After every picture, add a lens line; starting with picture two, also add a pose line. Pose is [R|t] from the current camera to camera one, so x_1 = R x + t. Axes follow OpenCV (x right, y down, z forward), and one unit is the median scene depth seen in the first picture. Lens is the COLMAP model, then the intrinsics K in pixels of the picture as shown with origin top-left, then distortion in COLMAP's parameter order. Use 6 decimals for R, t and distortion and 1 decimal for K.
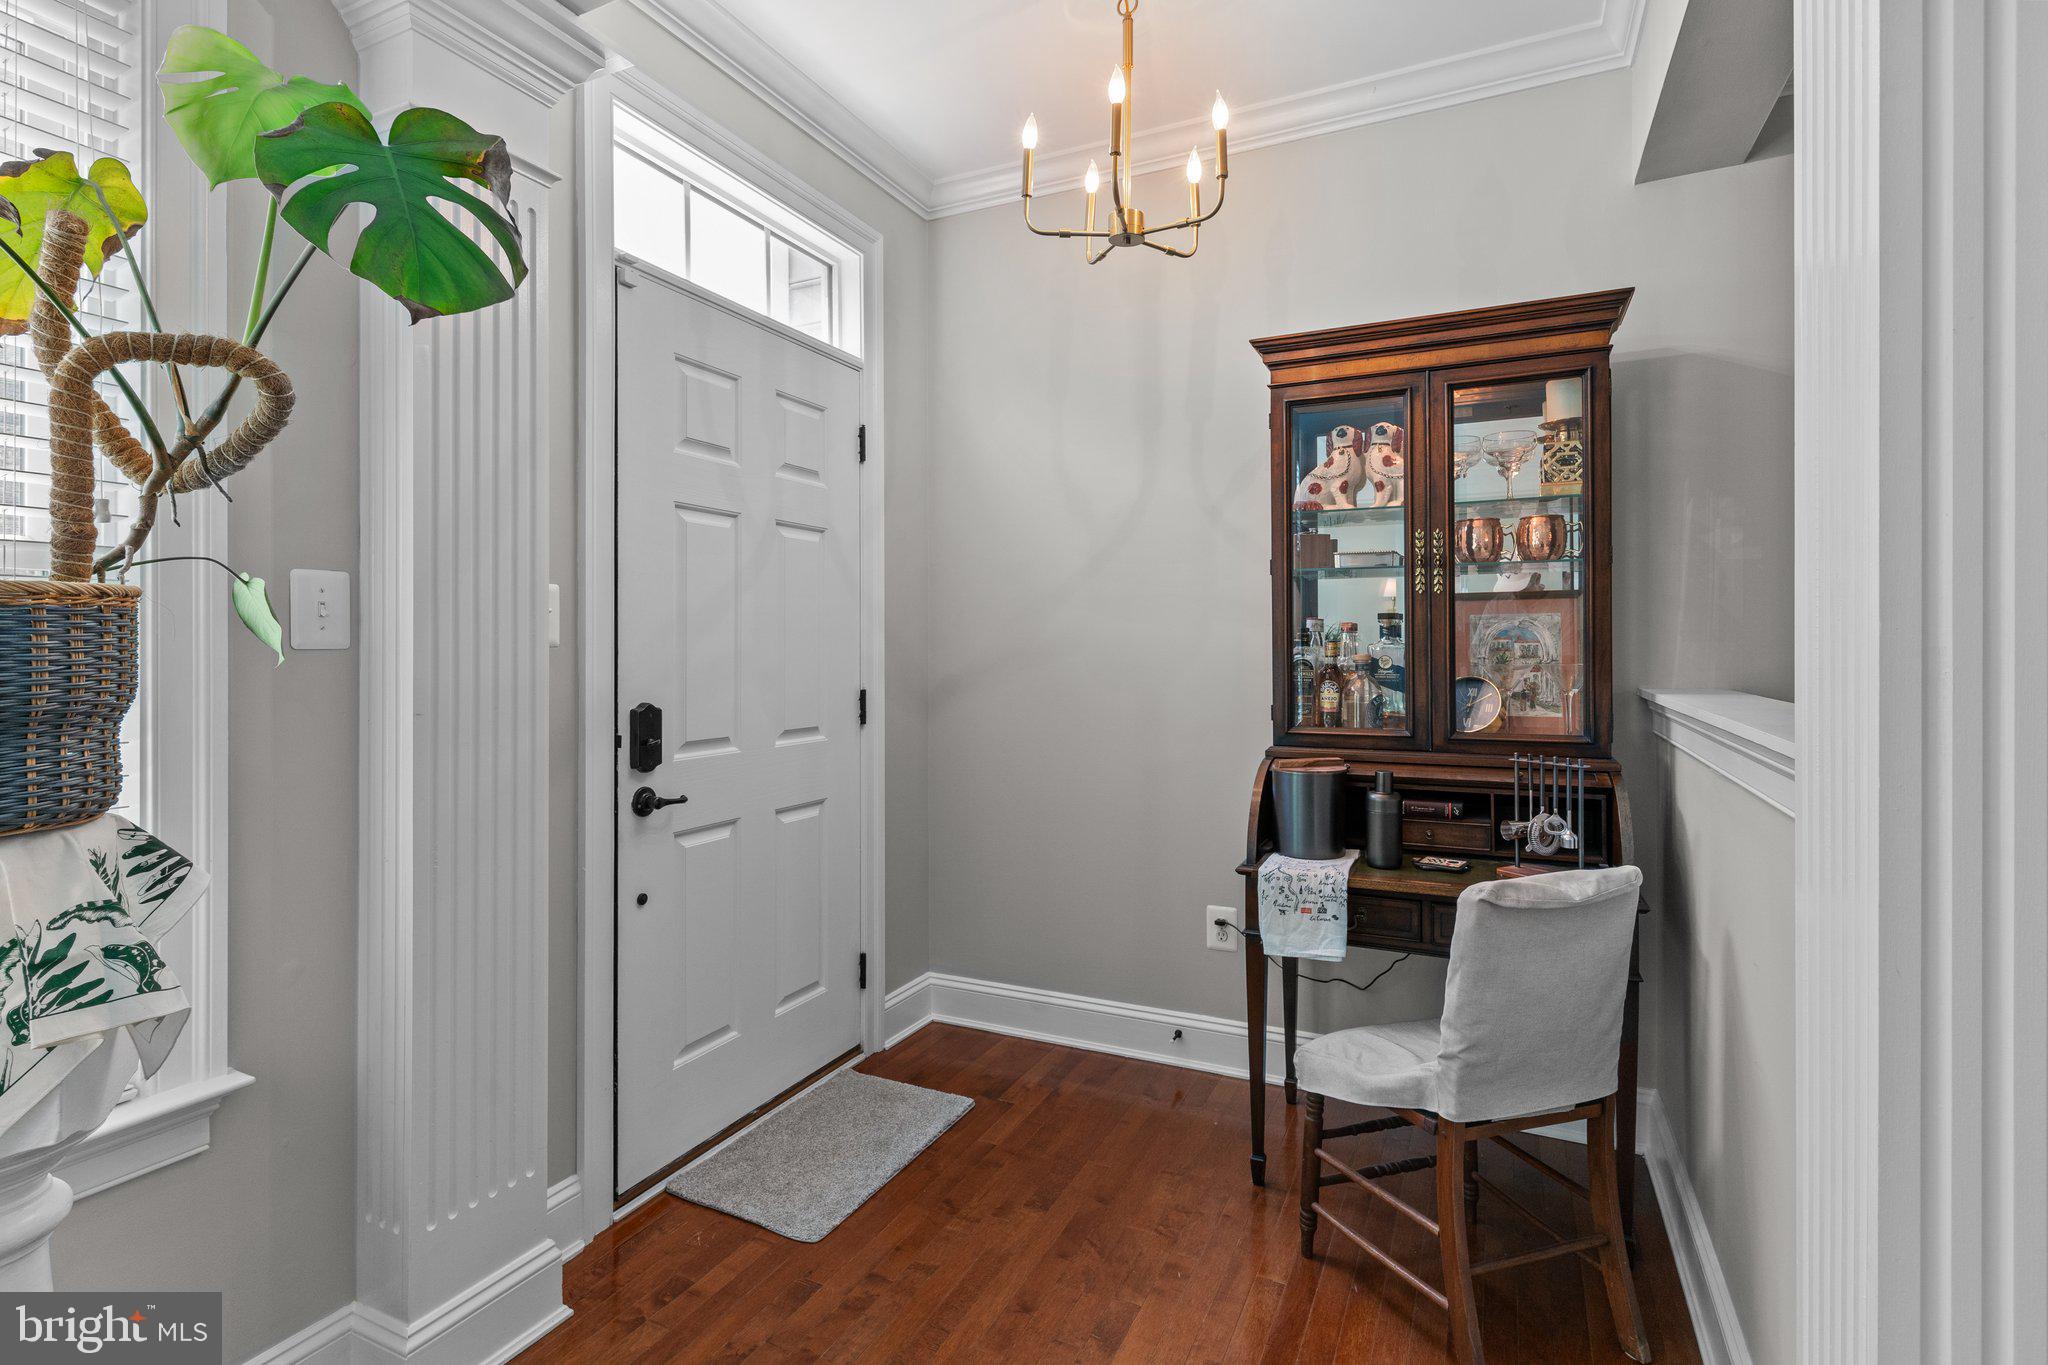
lens RADIAL K [[992.5, 0, 1024.7], [0, 992.5, 645.8], [0, 0, 1]] dist [0.001532, 0.000859]
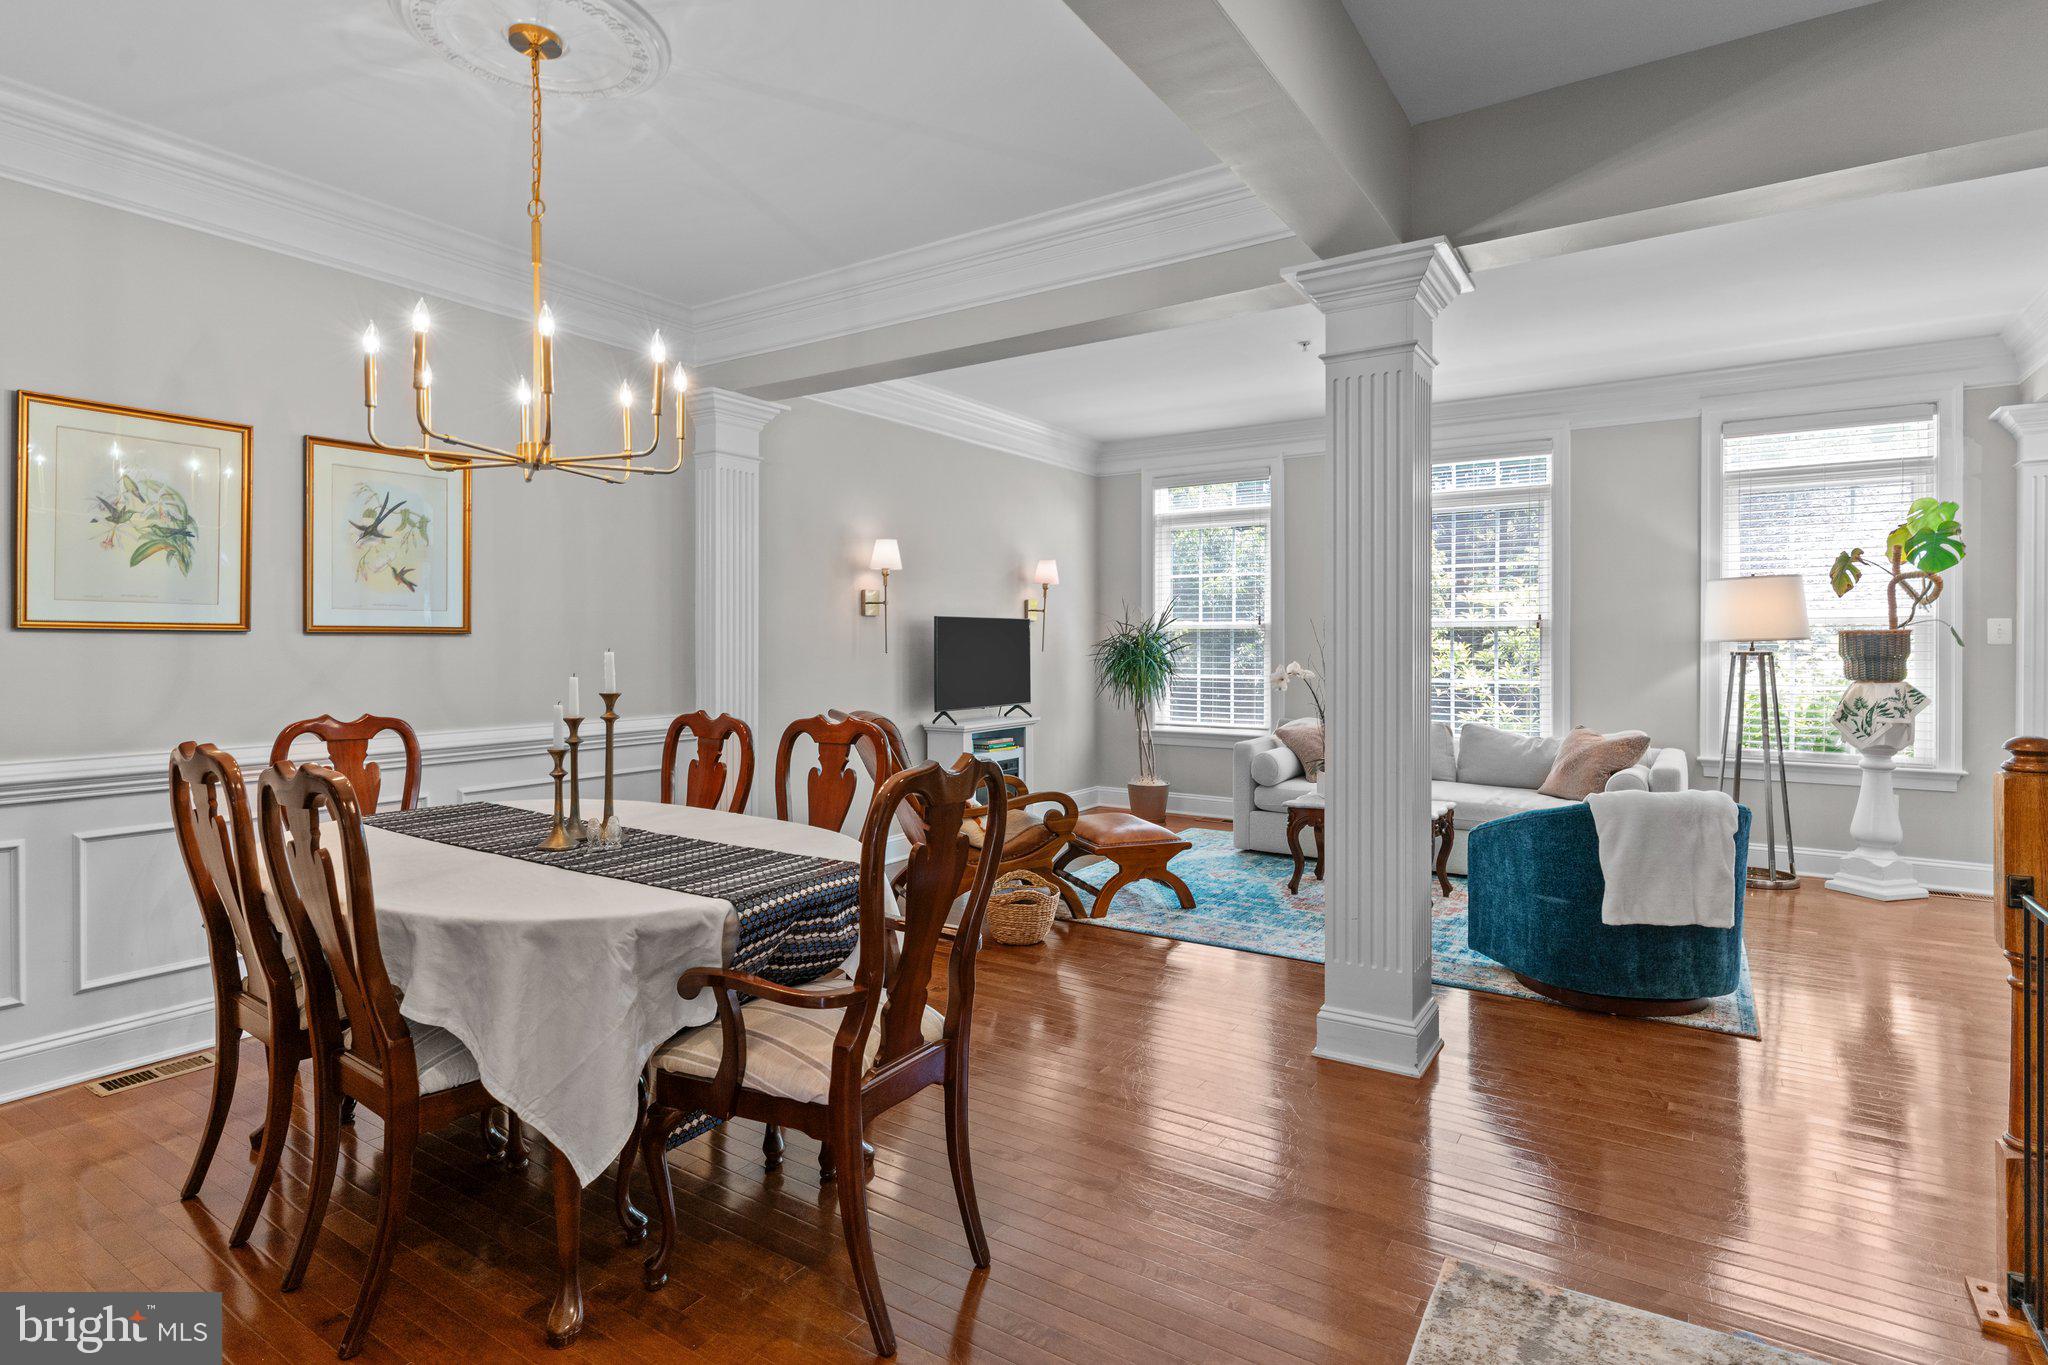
lens RADIAL K [[1034.5, 0, 1027.1], [0, 1034.5, 641.6], [0, 0, 1]] dist [-0.001907, -0.000121]
pose [[-0.136684, -0.004472, -0.990605, 2.047578], [-0.001575, 0.999990, -0.004297, 0.008051], [0.990613, 0.000973, -0.136689, -1.095505]]
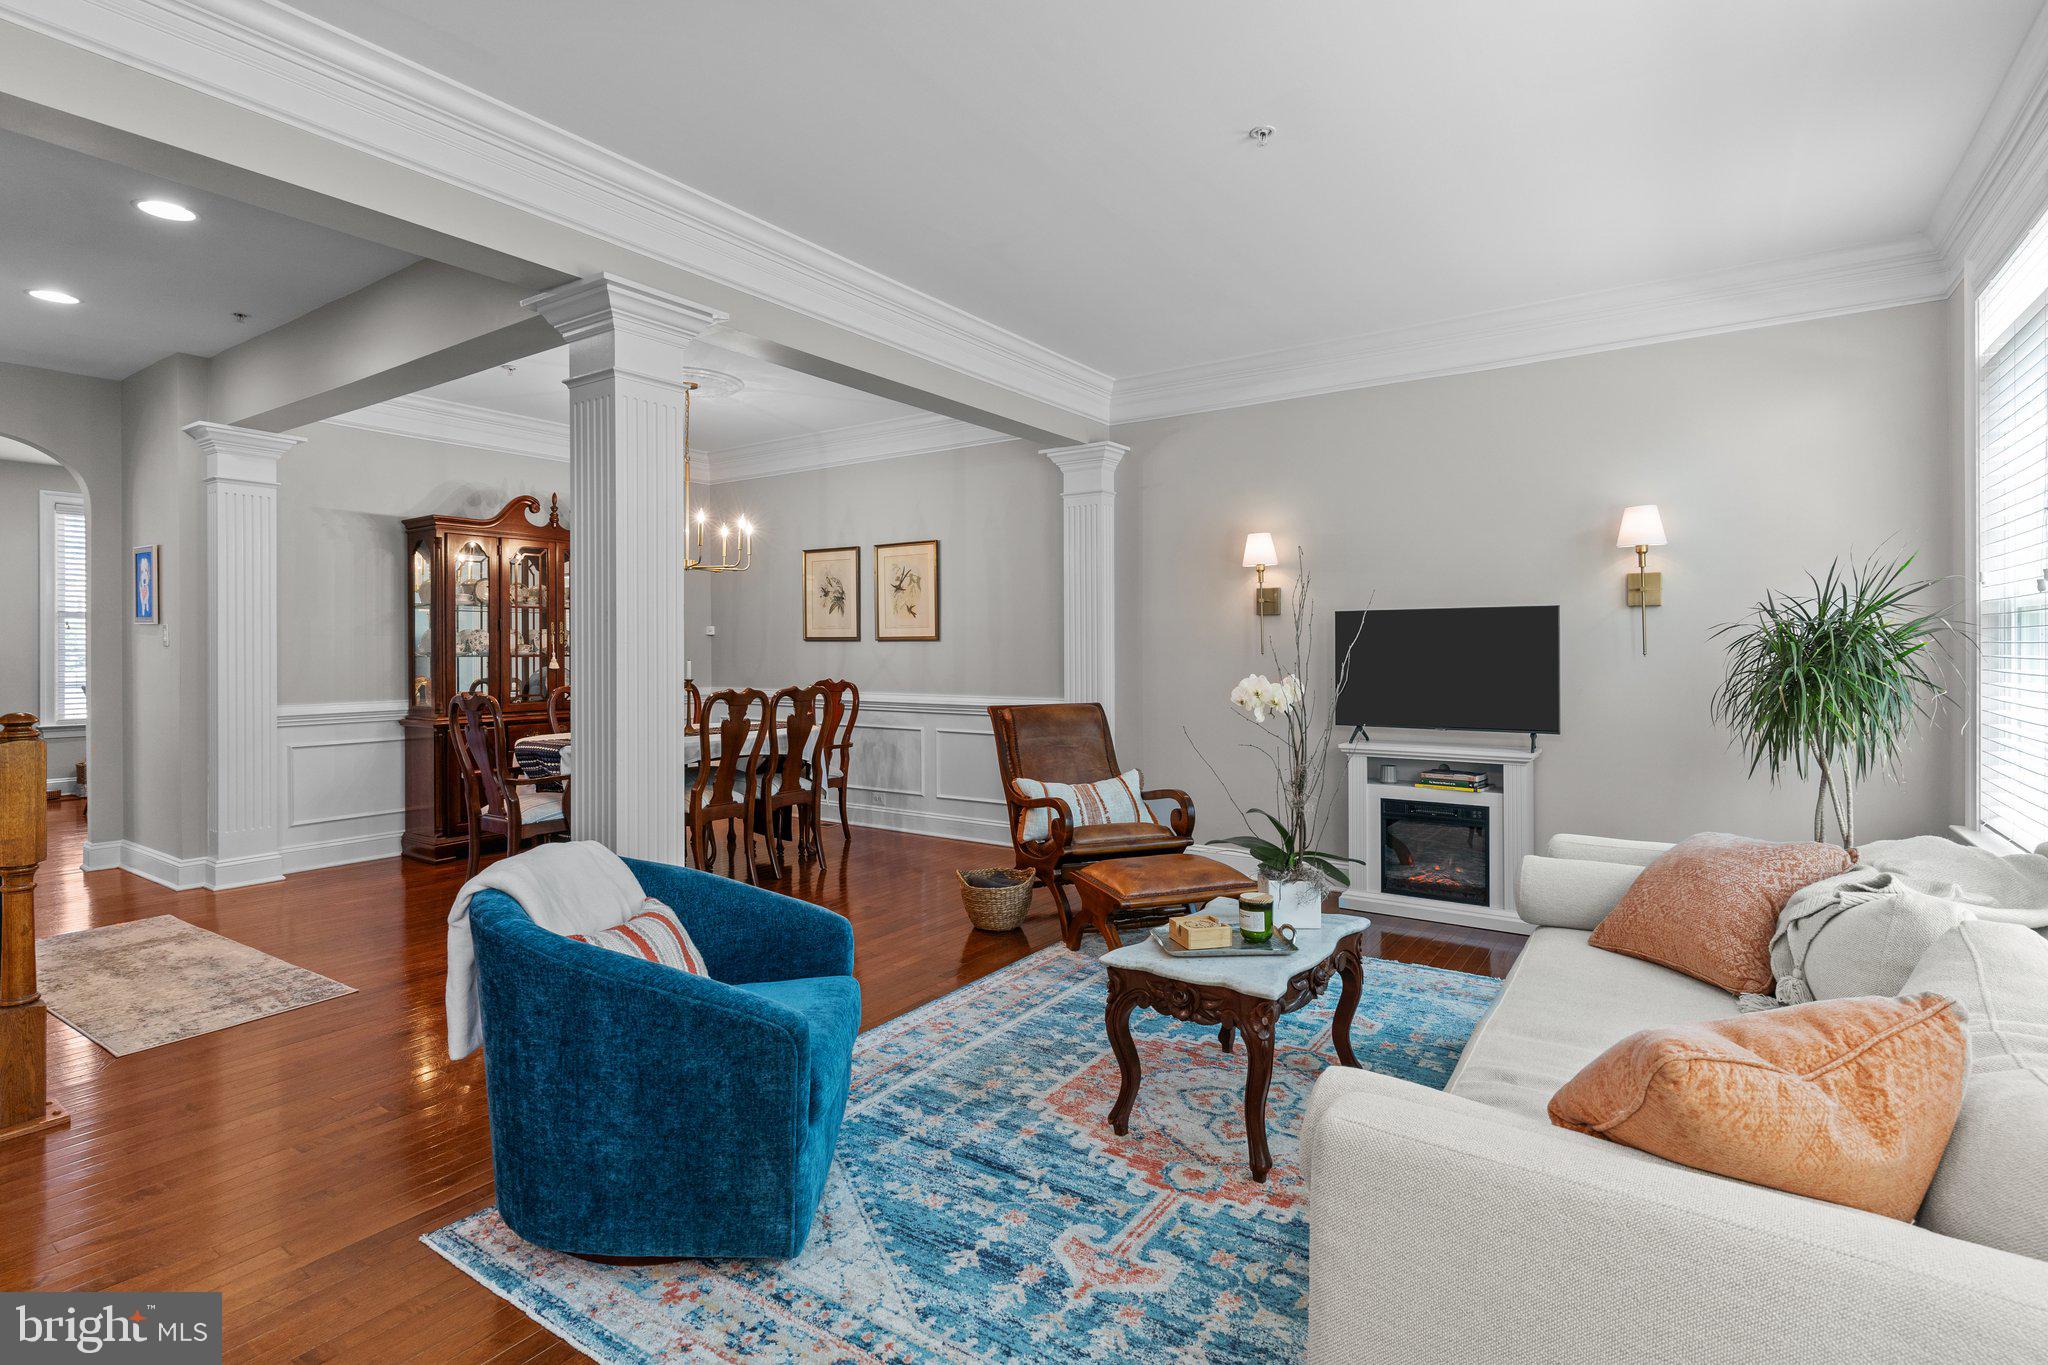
lens RADIAL K [[992.5, 0, 1024.7], [0, 992.5, 645.8], [0, 0, 1]] dist [0.001532, 0.000859]
pose [[-0.987671, 0.001364, 0.156538, -0.231995], [0.001407, 0.999999, 0.000165, 0.005255], [-0.156538, 0.000383, -0.987672, 0.544794]]
